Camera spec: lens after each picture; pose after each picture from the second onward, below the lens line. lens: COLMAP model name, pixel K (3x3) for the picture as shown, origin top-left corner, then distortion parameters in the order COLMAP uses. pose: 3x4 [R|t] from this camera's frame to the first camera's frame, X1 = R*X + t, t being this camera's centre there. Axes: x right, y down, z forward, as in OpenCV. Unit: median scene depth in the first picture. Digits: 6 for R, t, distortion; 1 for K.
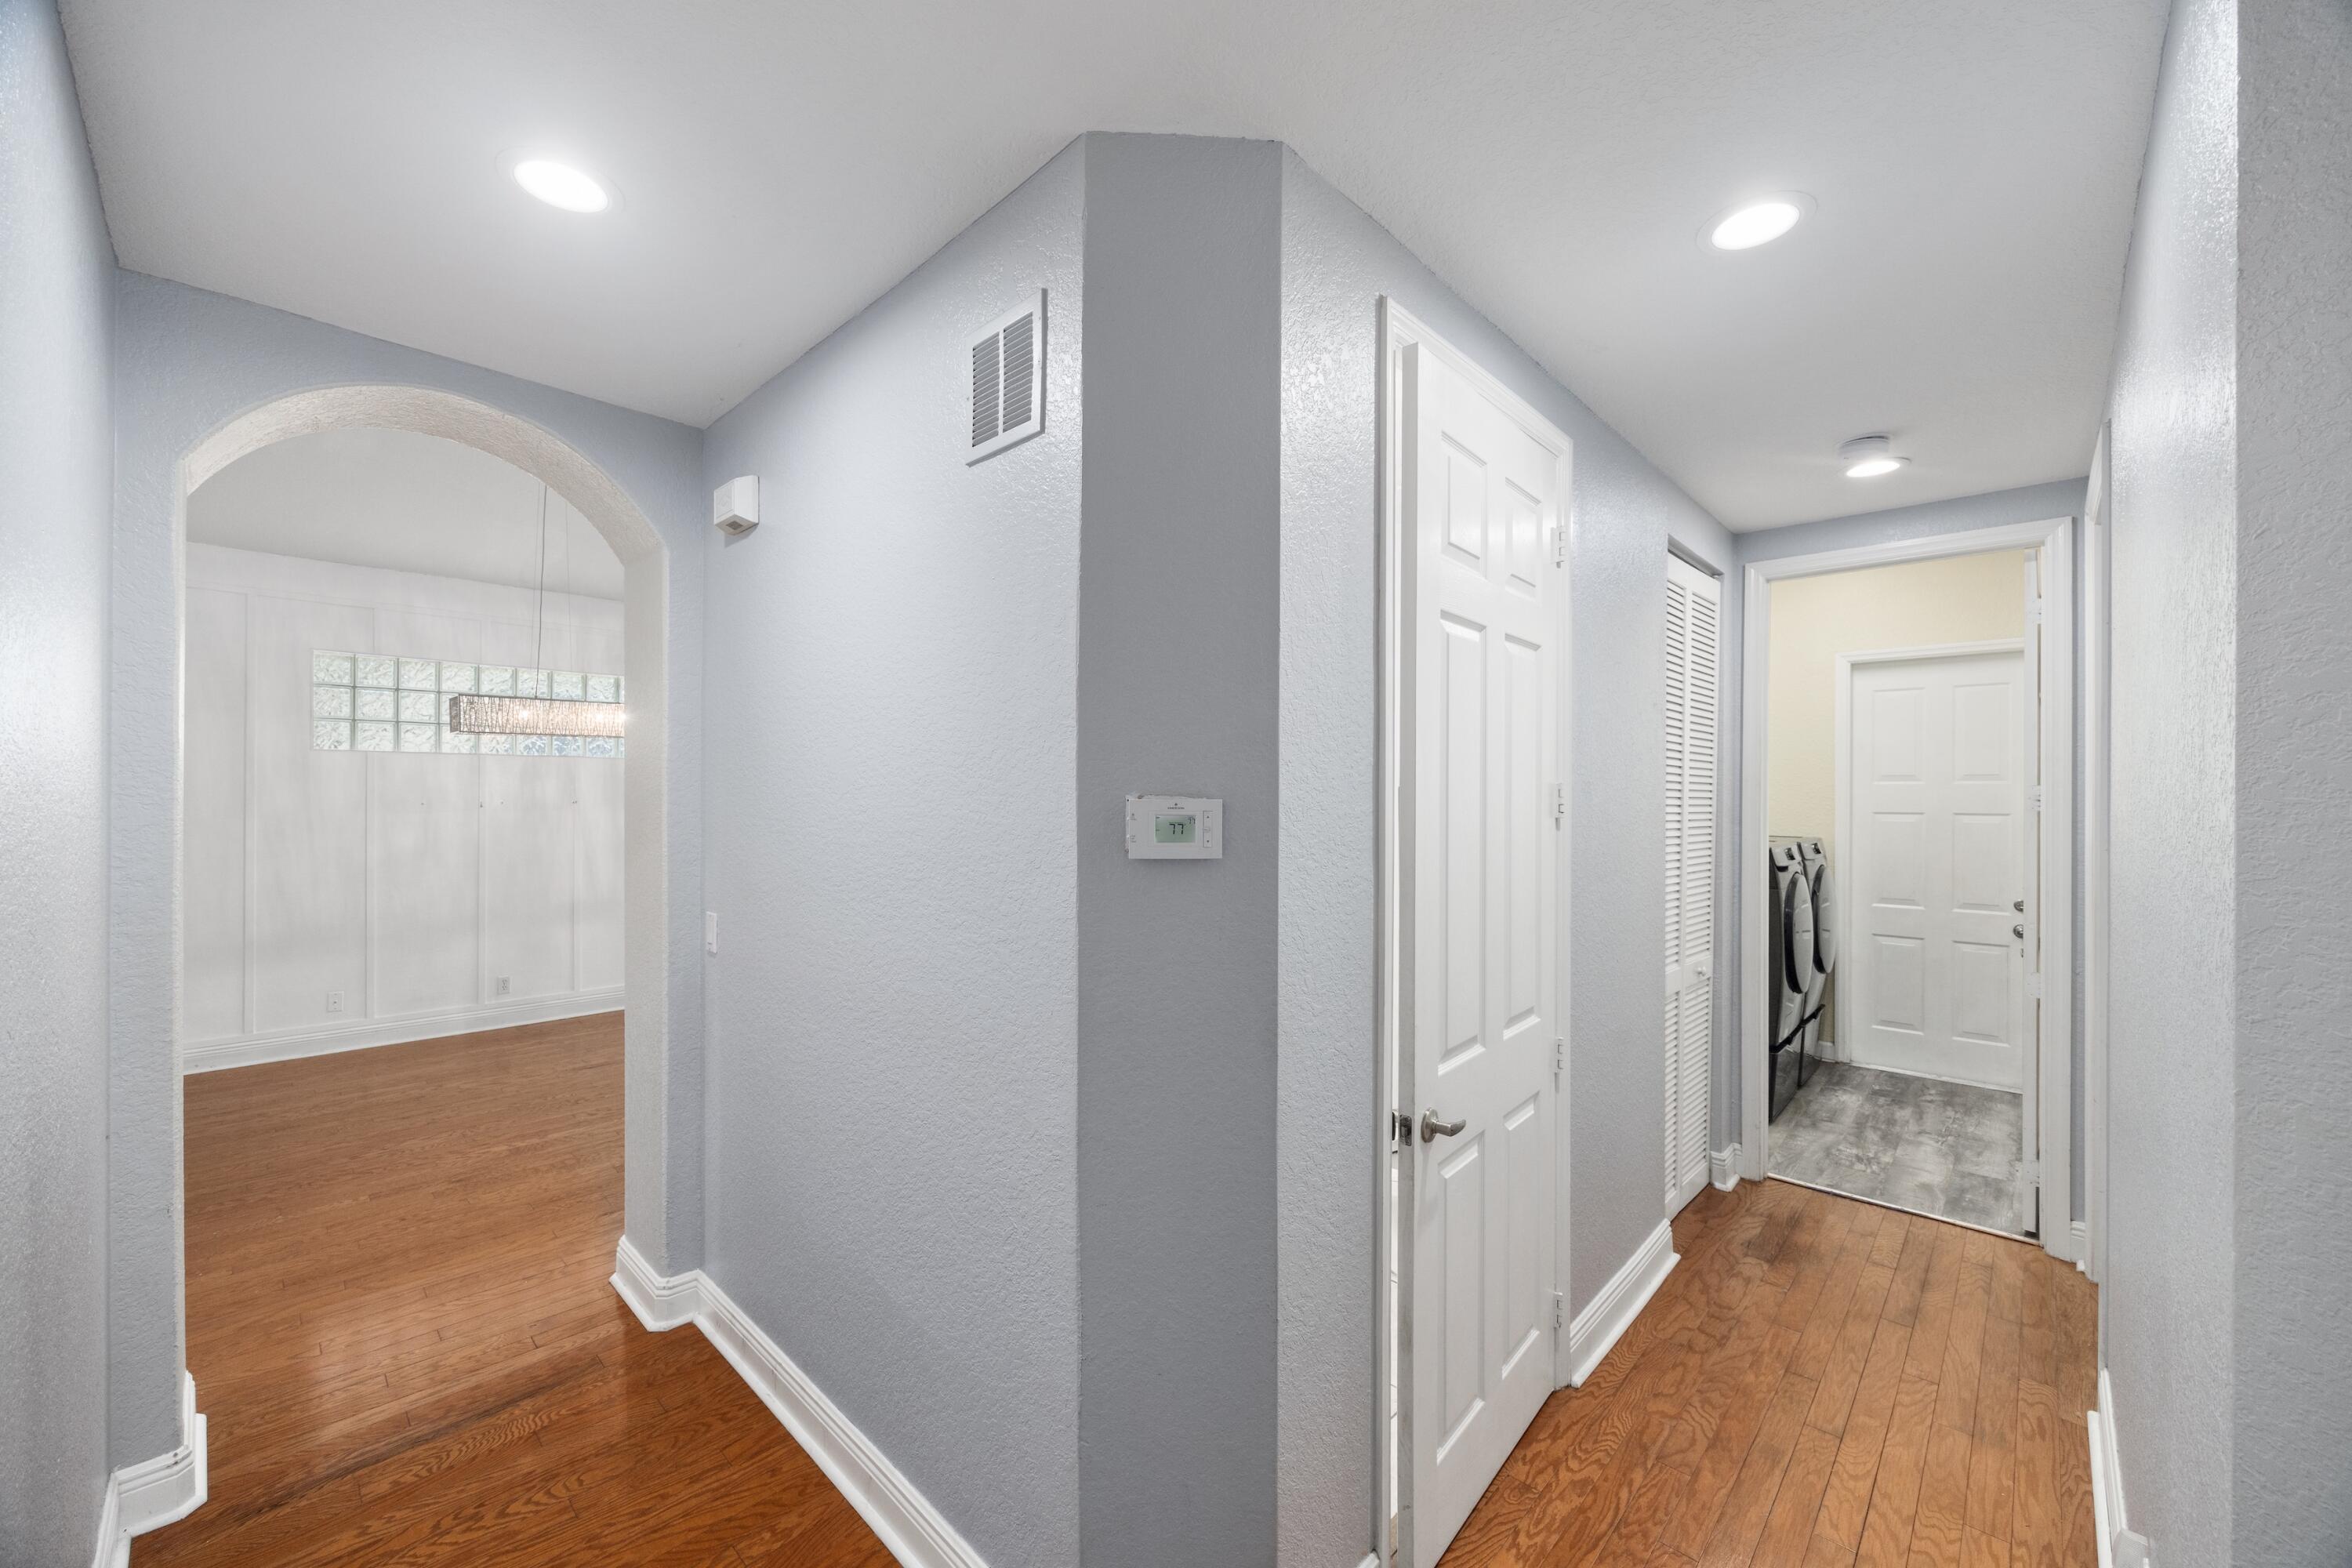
lens RADIAL K [[921.0, 0, 1179.5], [0, 921.0, 791.9], [0, 0, 1]] dist [-0.005397, -0.000798]
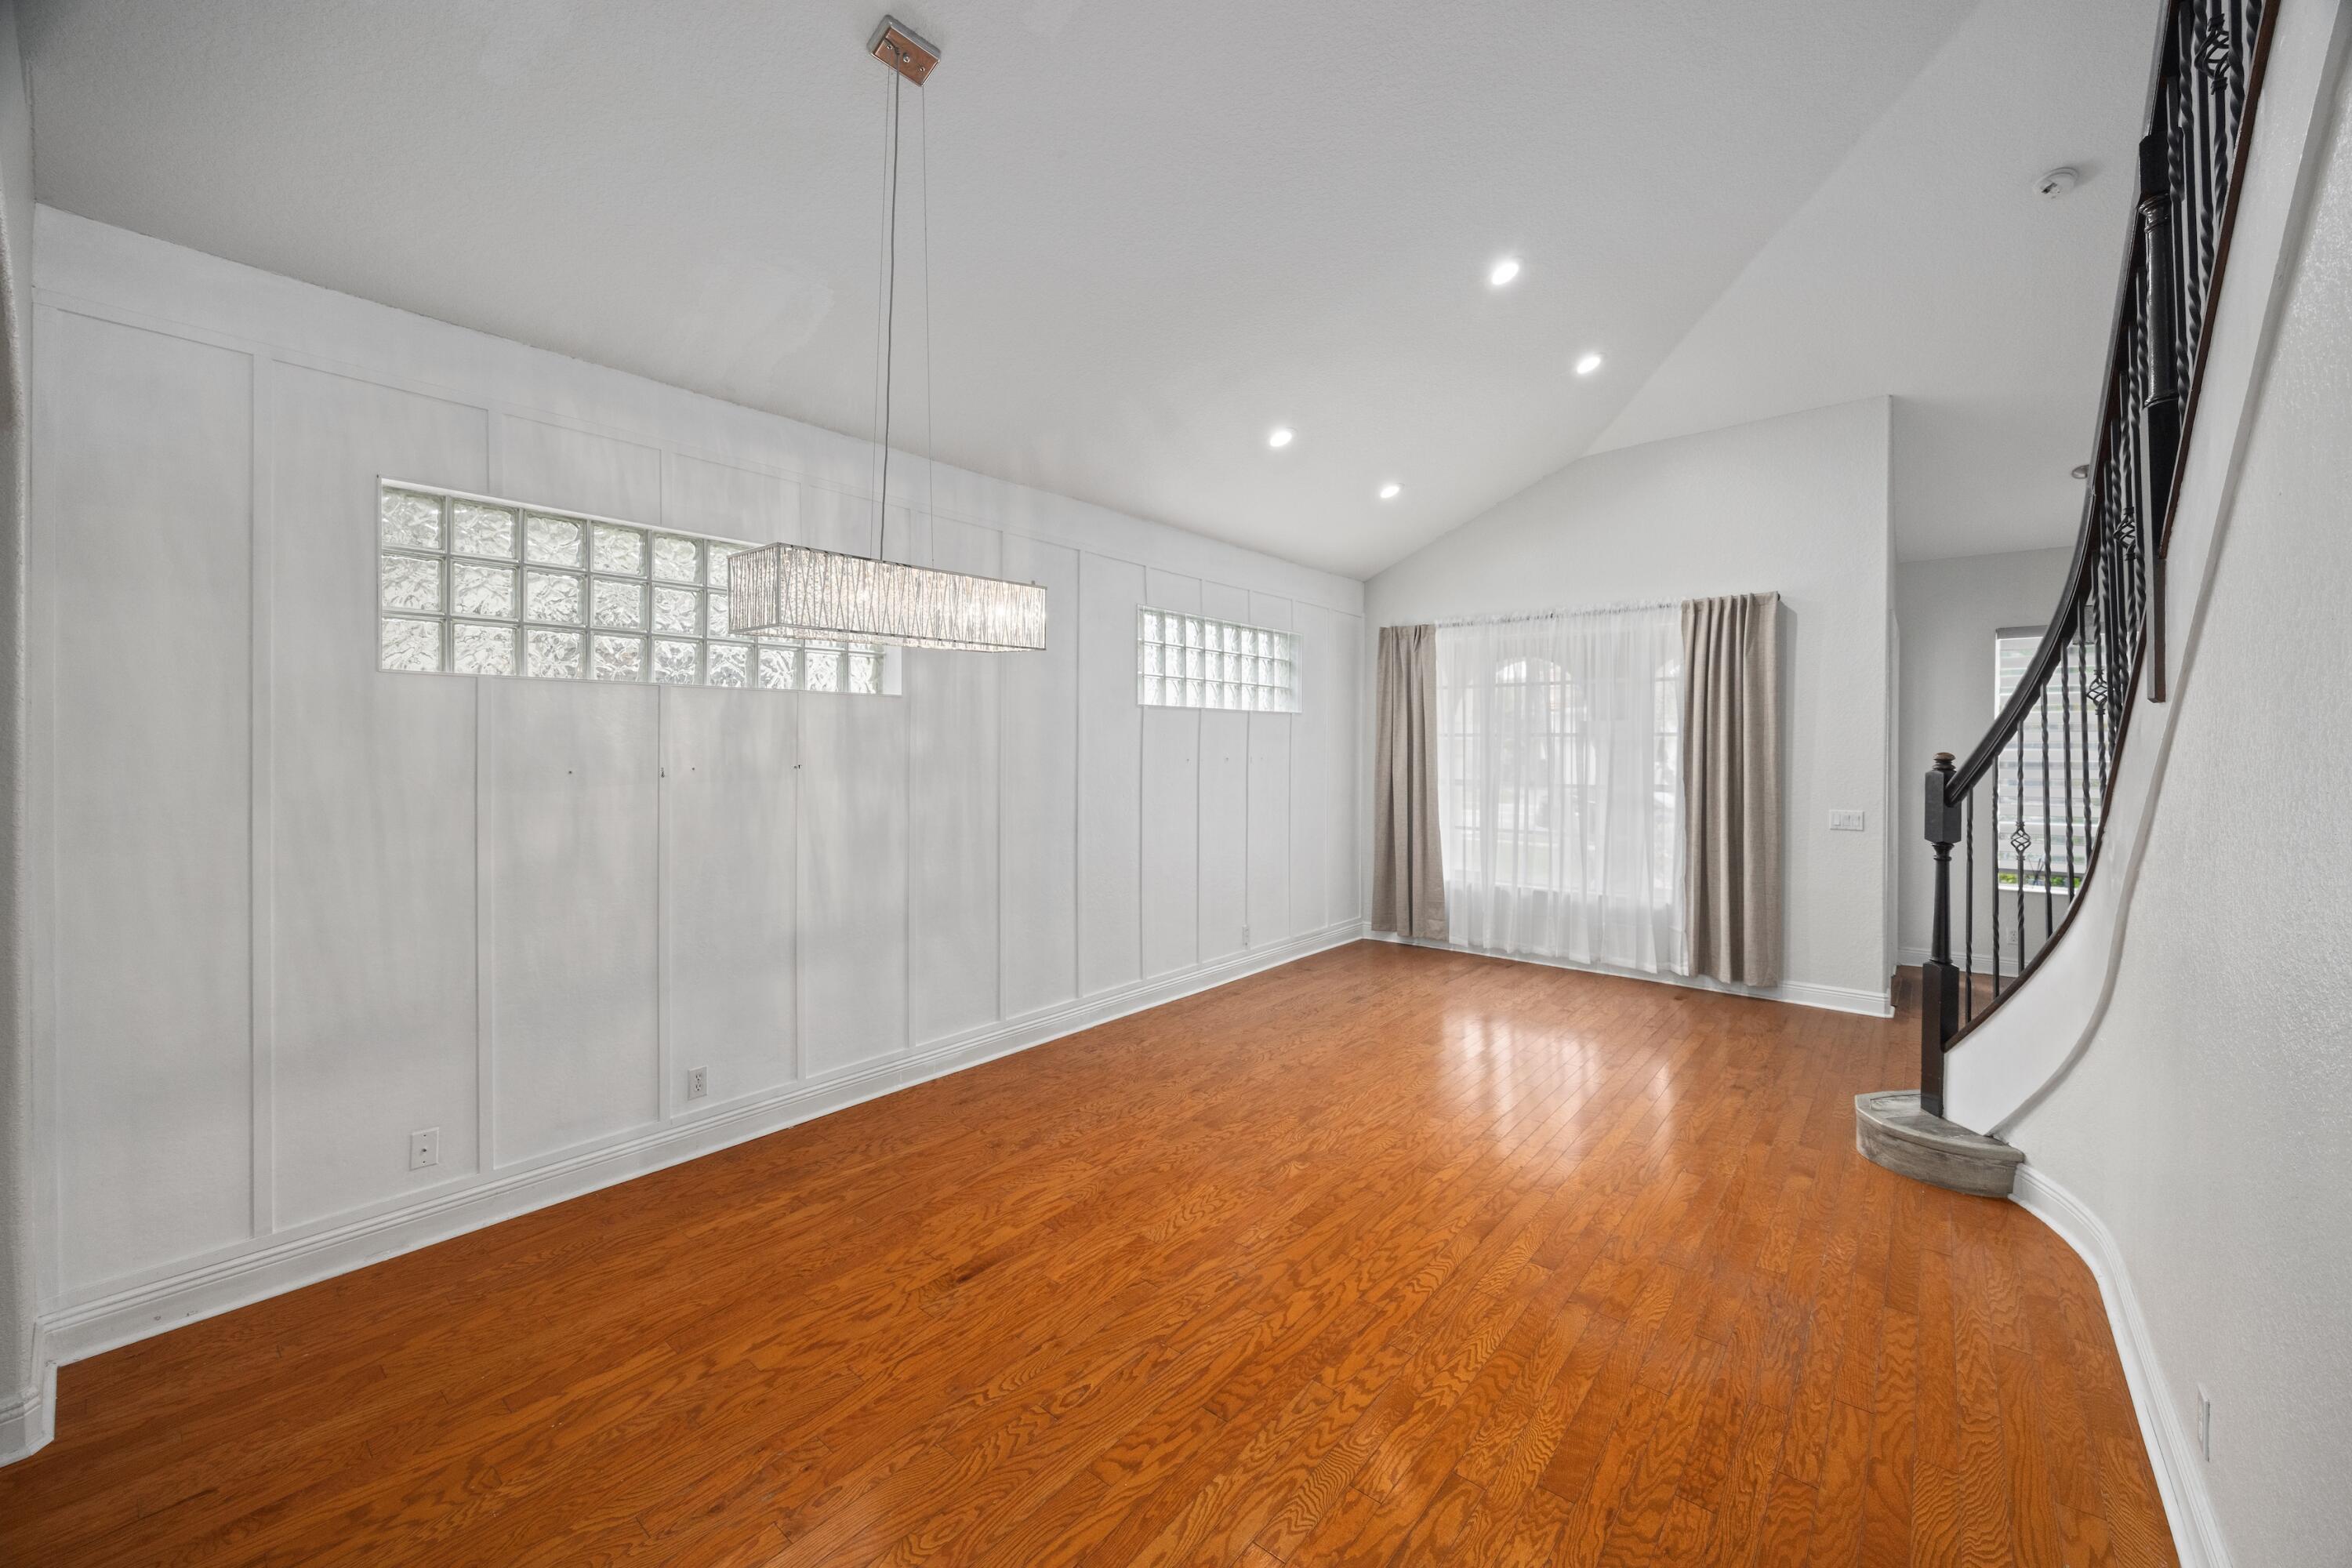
lens RADIAL K [[921.0, 0, 1189.0], [0, 921.0, 749.8], [0, 0, 1]] dist [-0.005397, -0.000798]
pose [[0.997192, 0.001388, 0.074879, -0.500078], [-0.001987, 0.999967, 0.007930, -0.005889], [-0.074865, -0.008056, 0.997161, 0.423574]]
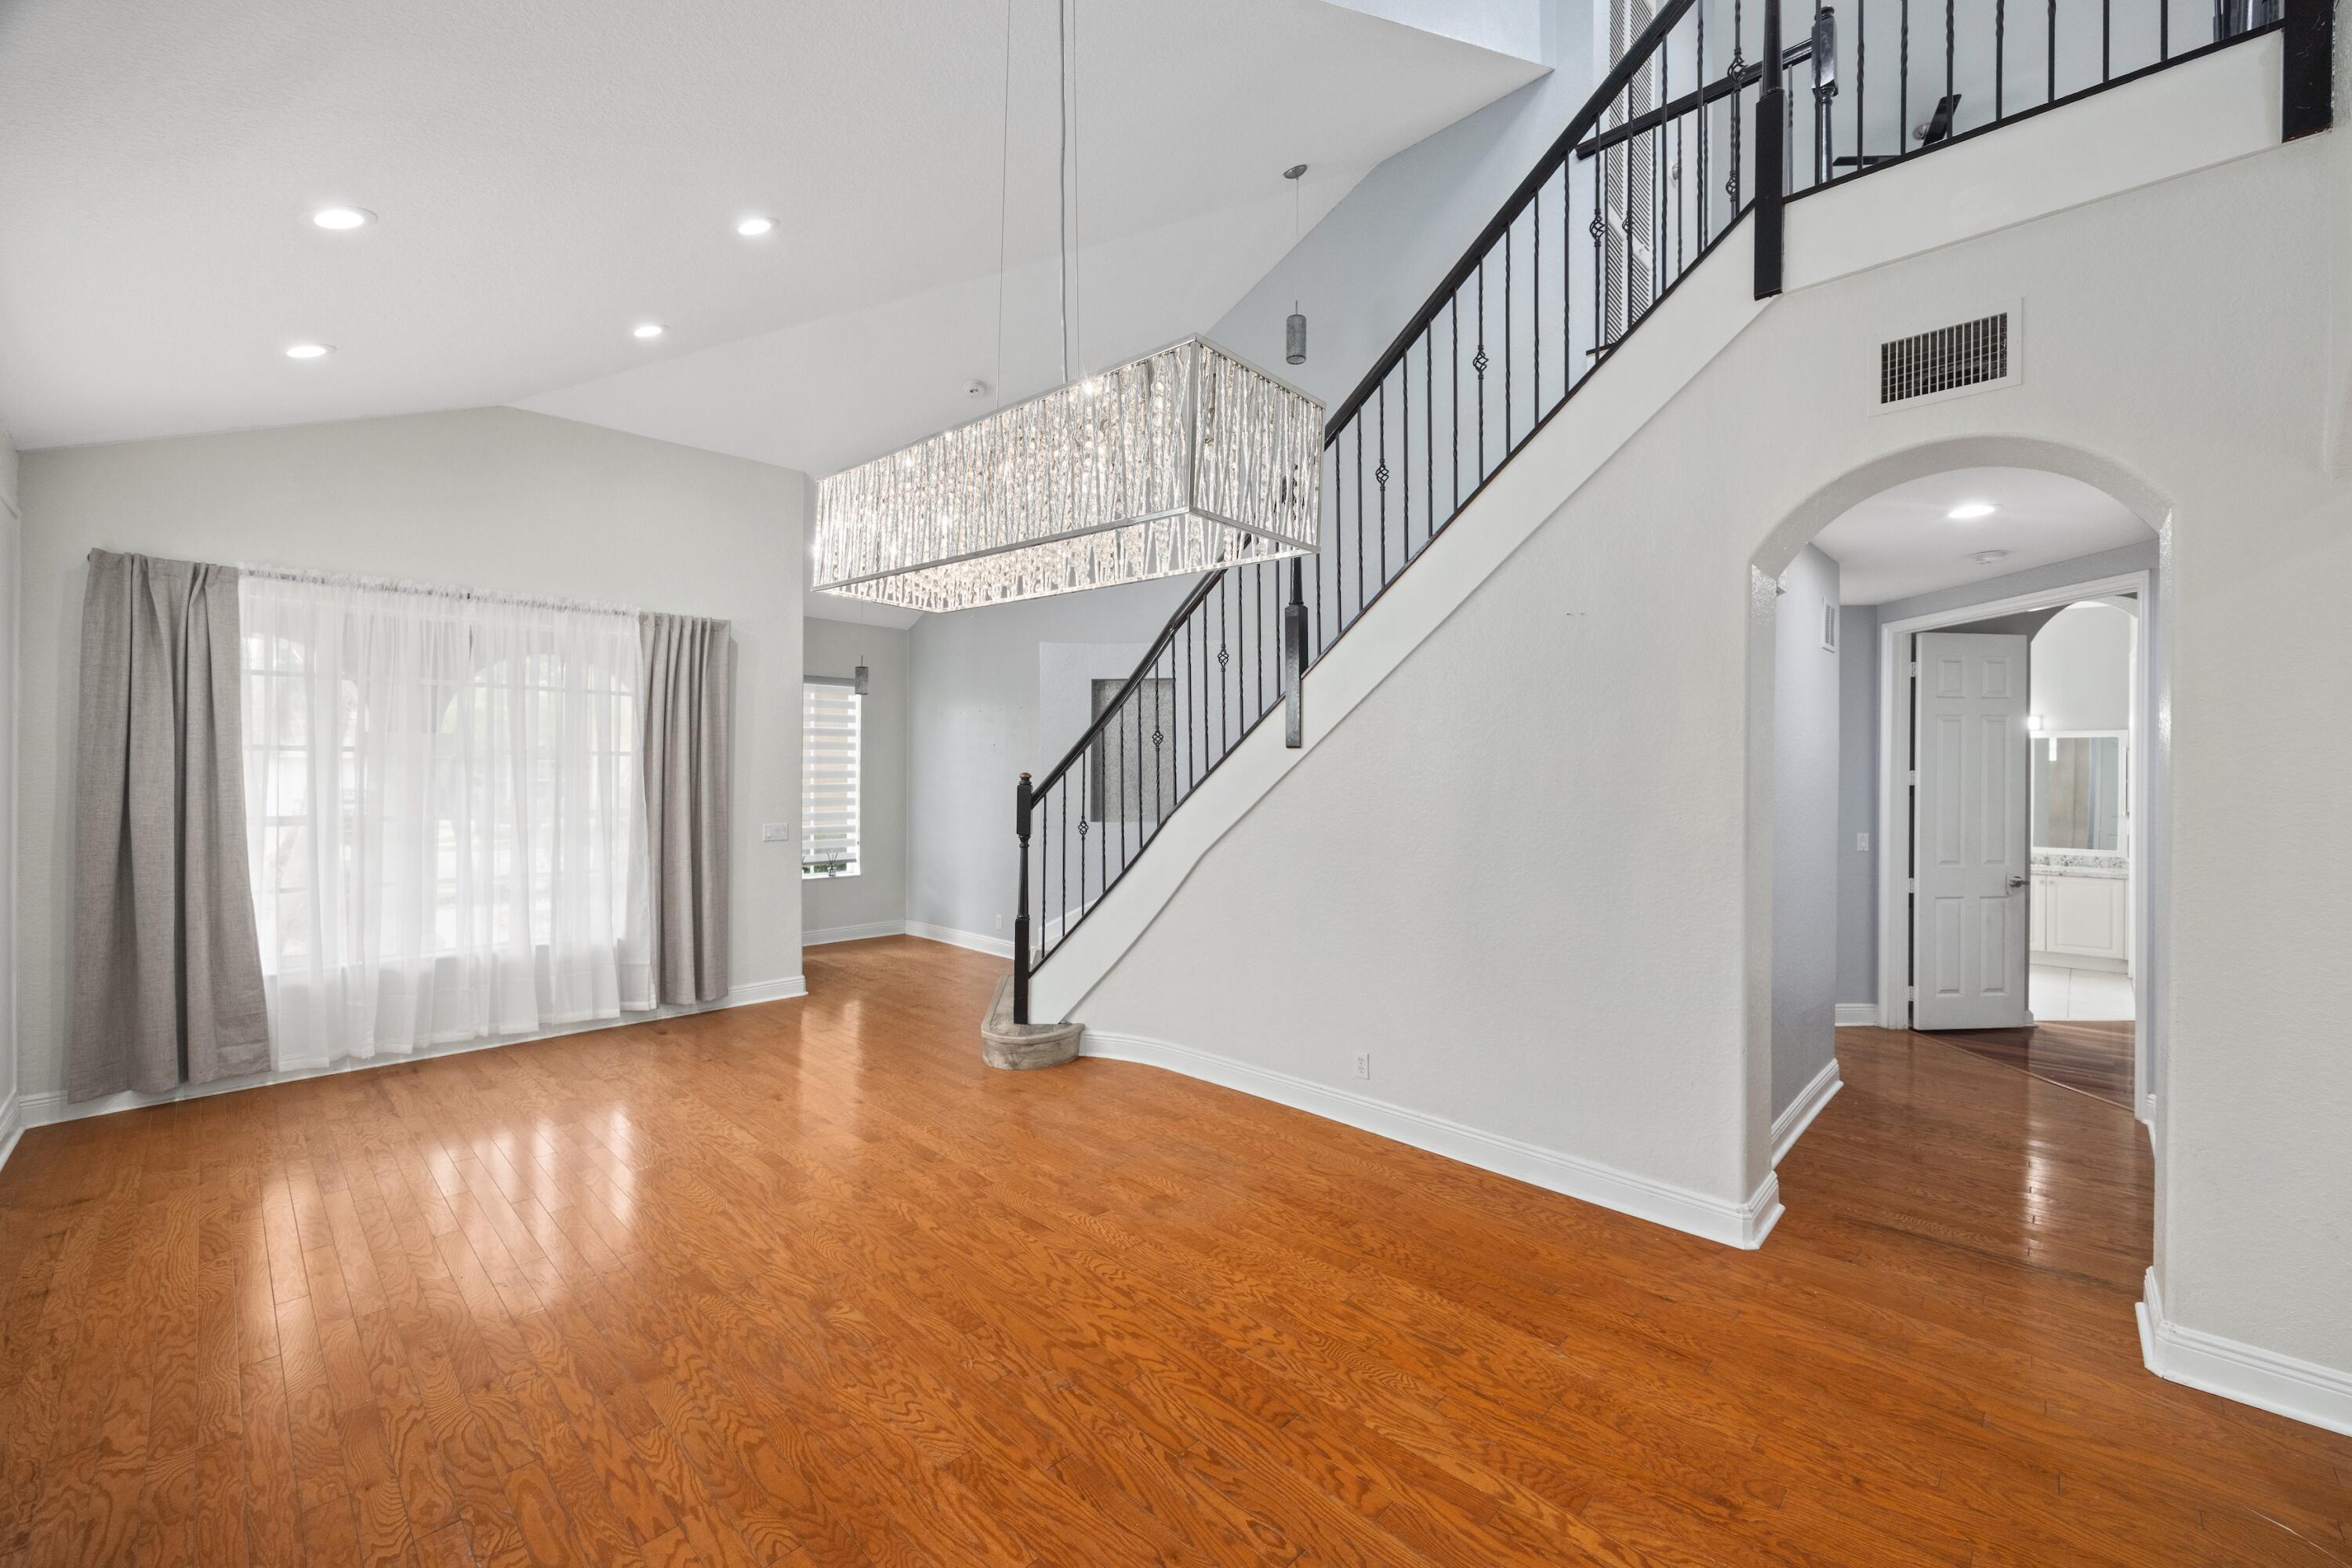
lens RADIAL K [[921.0, 0, 1193.5], [0, 921.0, 775.2], [0, 0, 1]] dist [-0.005397, -0.000798]
pose [[-0.005642, -0.005061, 0.999971, -0.823060], [-0.007652, 0.999958, 0.005018, -0.003587], [-0.999955, -0.007624, -0.005680, 0.814213]]
